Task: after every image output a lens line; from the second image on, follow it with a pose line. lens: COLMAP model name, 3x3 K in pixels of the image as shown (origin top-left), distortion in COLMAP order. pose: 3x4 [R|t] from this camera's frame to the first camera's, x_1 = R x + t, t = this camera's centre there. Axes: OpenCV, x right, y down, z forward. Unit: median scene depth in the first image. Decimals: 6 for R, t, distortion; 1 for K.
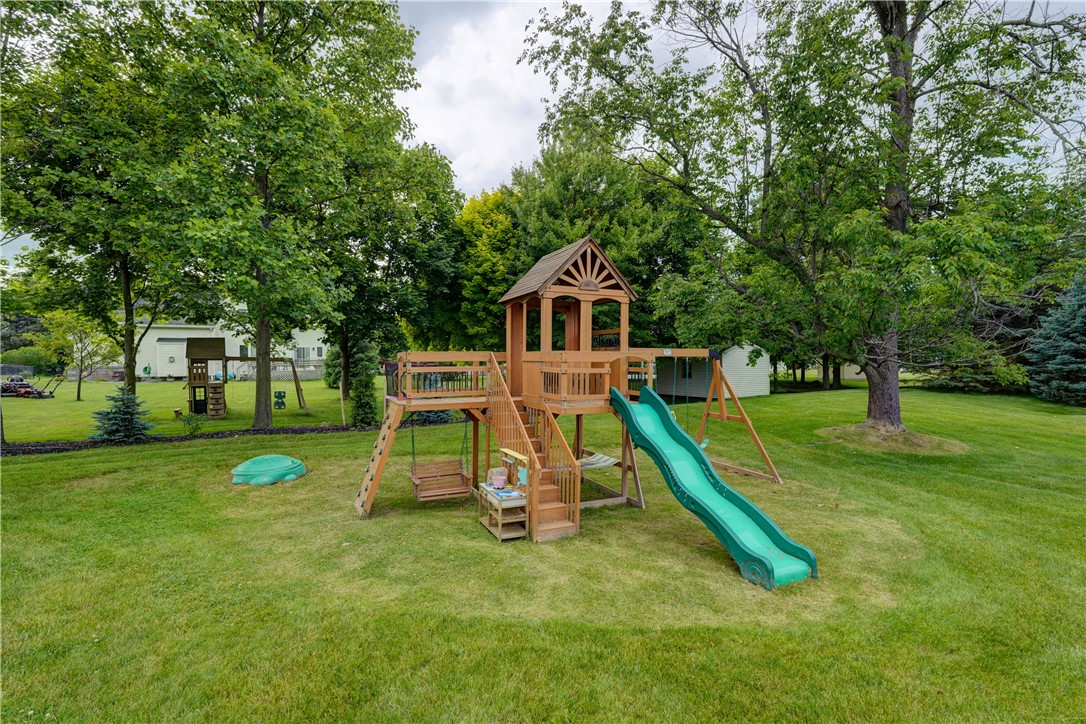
lens RADIAL K [[500.6, 0, 543.0], [0, 500.6, 362.0], [0, 0, 1]] dist [0.000472, 0.000045]
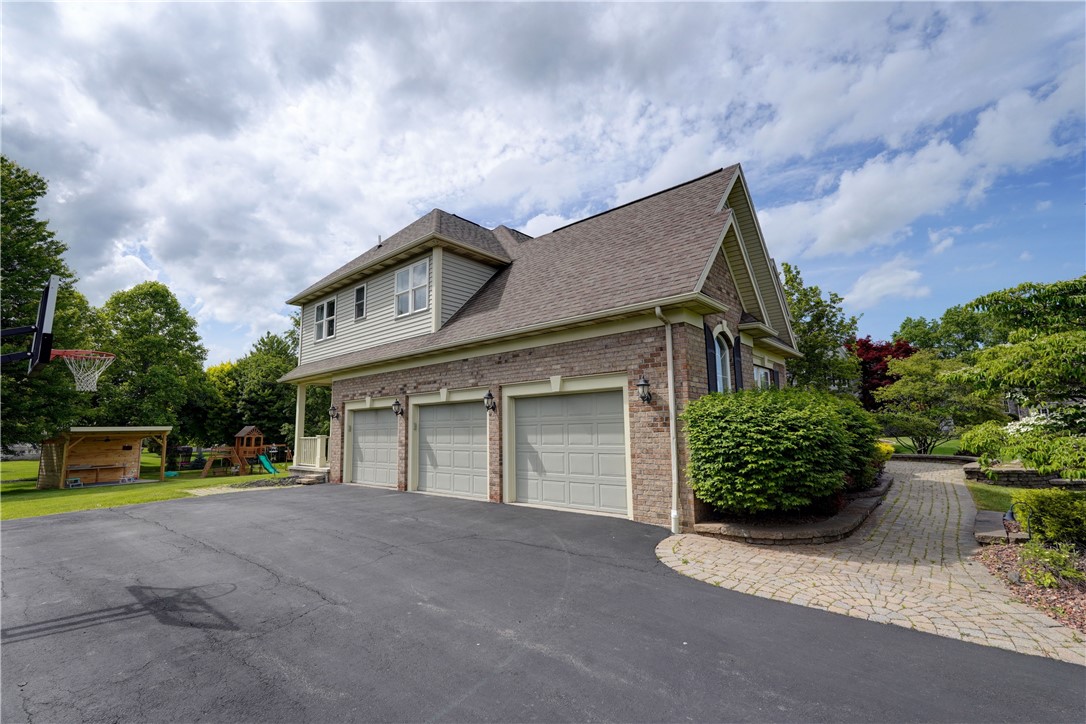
lens RADIAL K [[500.6, 0, 543.0], [0, 500.6, 362.0], [0, 0, 1]] dist [0.000472, 0.000045]
pose [[0.868659, 0.074842, 0.489725, 0.016795], [0.001276, 0.988182, -0.153282, -0.017717], [-0.495409, 0.133775, 0.858297, -1.026287]]
